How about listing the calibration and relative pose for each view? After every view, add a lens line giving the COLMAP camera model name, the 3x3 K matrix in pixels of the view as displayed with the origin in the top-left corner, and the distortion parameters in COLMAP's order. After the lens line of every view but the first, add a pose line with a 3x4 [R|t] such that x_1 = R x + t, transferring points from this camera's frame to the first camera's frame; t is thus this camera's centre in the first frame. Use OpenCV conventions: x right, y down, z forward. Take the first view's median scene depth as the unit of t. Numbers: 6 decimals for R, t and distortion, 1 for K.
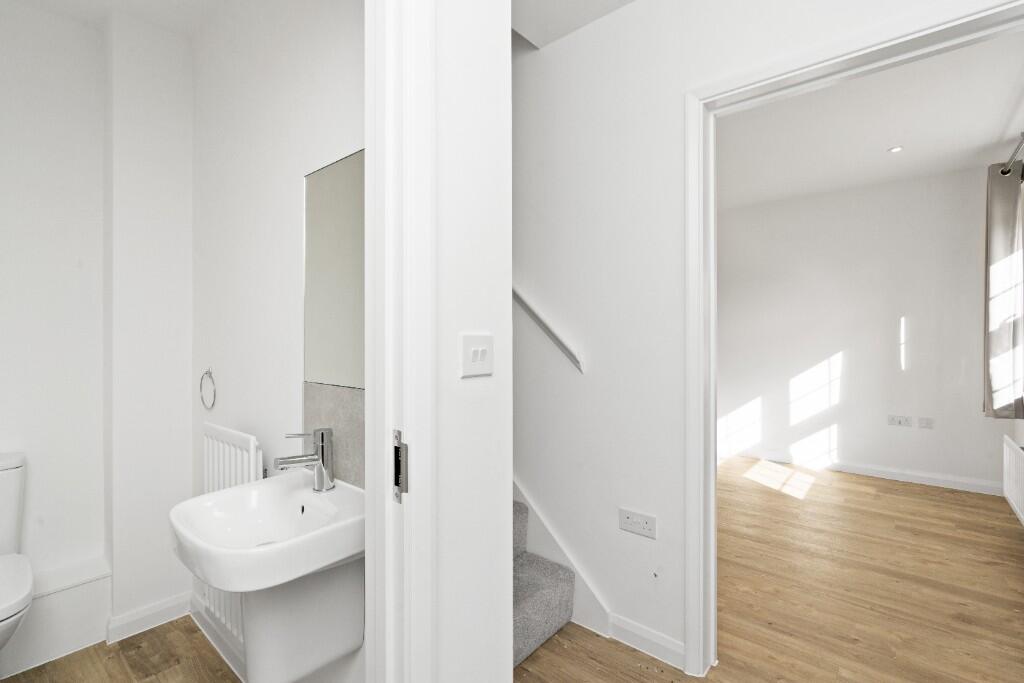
lens RADIAL K [[467.5, 0, 511.7], [0, 467.5, 338.0], [0, 0, 1]] dist [-0.008016, 0.001029]
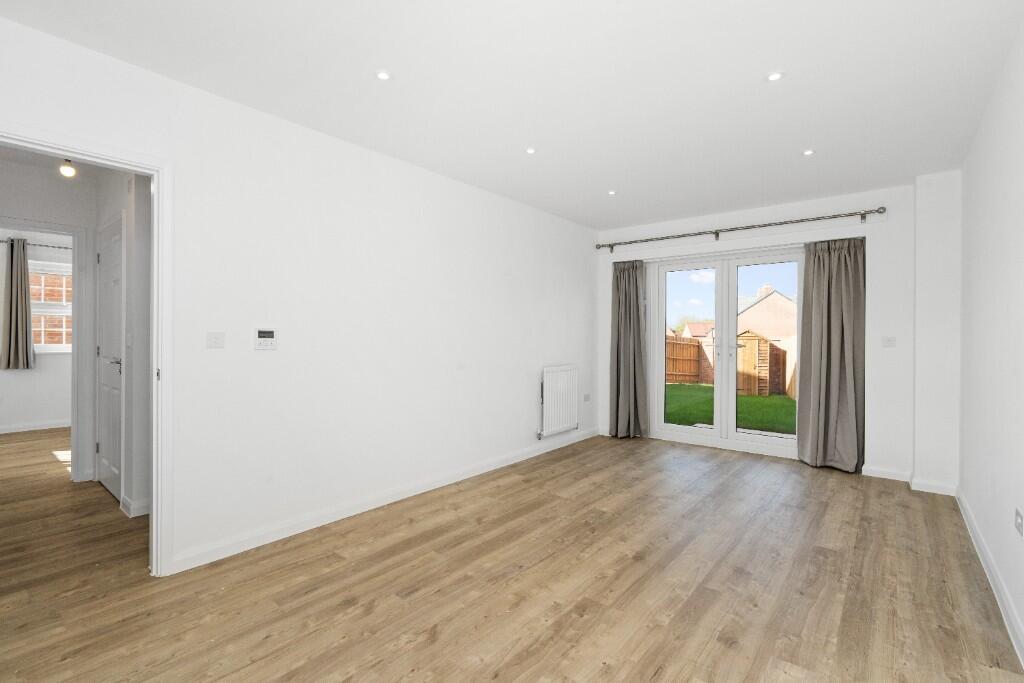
lens RADIAL K [[467.5, 0, 511.8], [0, 467.5, 345.1], [0, 0, 1]] dist [-0.008016, 0.001029]
pose [[0.011349, 0.005148, -0.999922, 1.521027], [-0.004879, 0.999975, 0.005093, -0.000537], [0.999924, 0.004820, 0.011374, 1.706182]]
